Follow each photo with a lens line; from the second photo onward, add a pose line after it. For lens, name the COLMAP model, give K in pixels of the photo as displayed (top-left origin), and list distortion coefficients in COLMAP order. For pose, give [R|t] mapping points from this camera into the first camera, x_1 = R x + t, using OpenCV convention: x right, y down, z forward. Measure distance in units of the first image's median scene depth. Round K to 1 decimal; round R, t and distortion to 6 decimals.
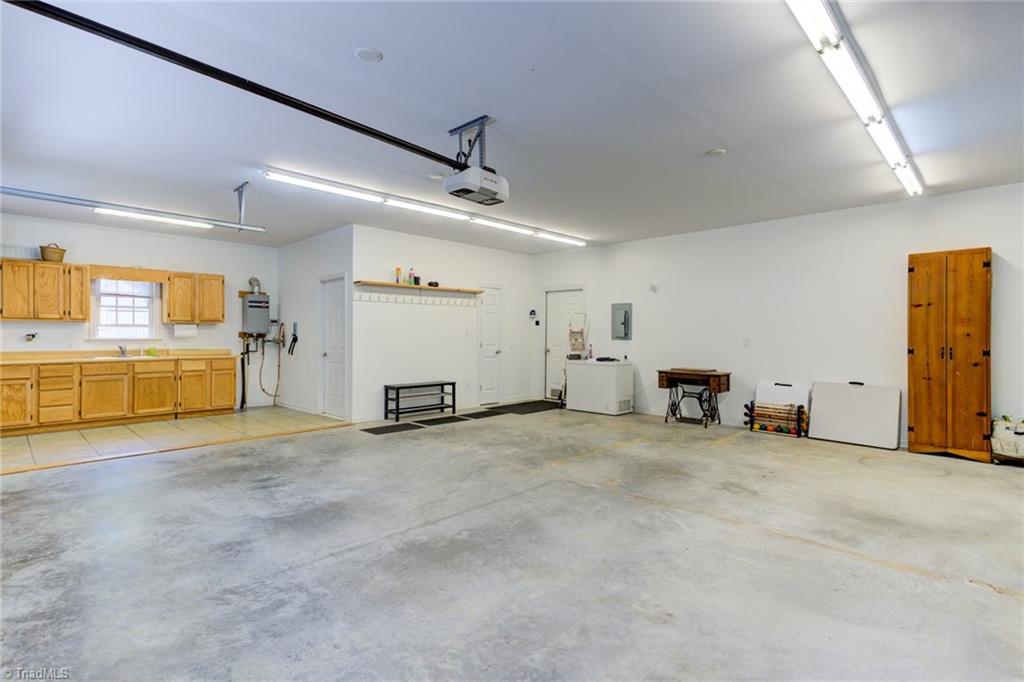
lens RADIAL K [[493.7, 0, 512.0], [0, 493.7, 341.0], [0, 0, 1]] dist [0.022186, 0.000079]
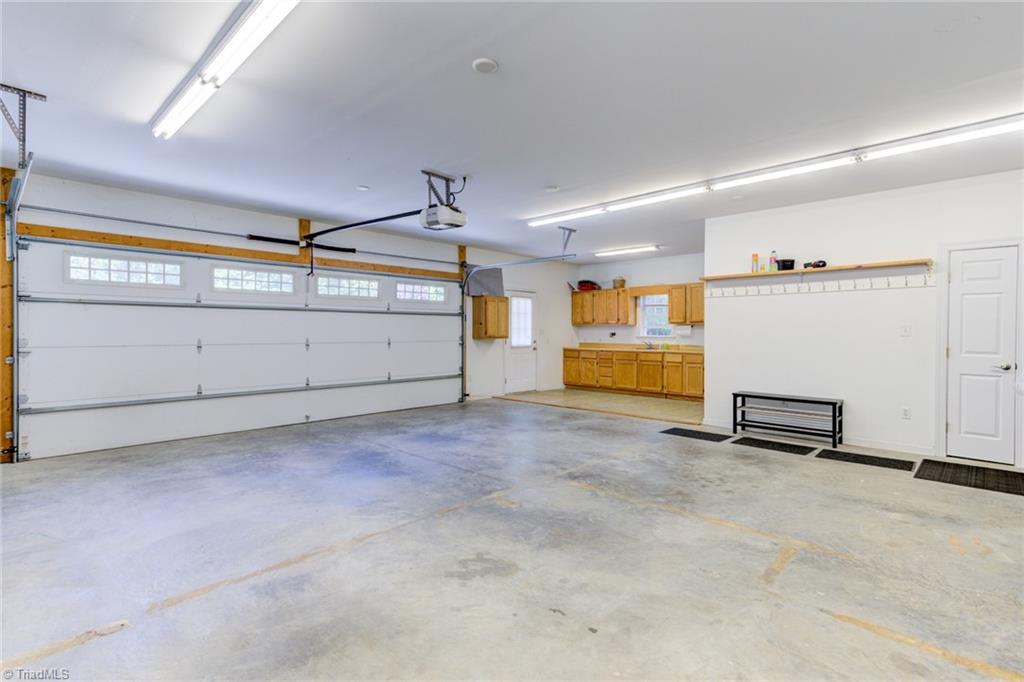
lens RADIAL K [[493.7, 0, 512.0], [0, 493.7, 341.0], [0, 0, 1]] dist [0.022186, 0.000079]
pose [[0.010131, 0.014664, -0.999841, 1.054167], [-0.014452, 0.999790, 0.014517, -0.010557], [0.999844, 0.014303, 0.010341, 0.986207]]
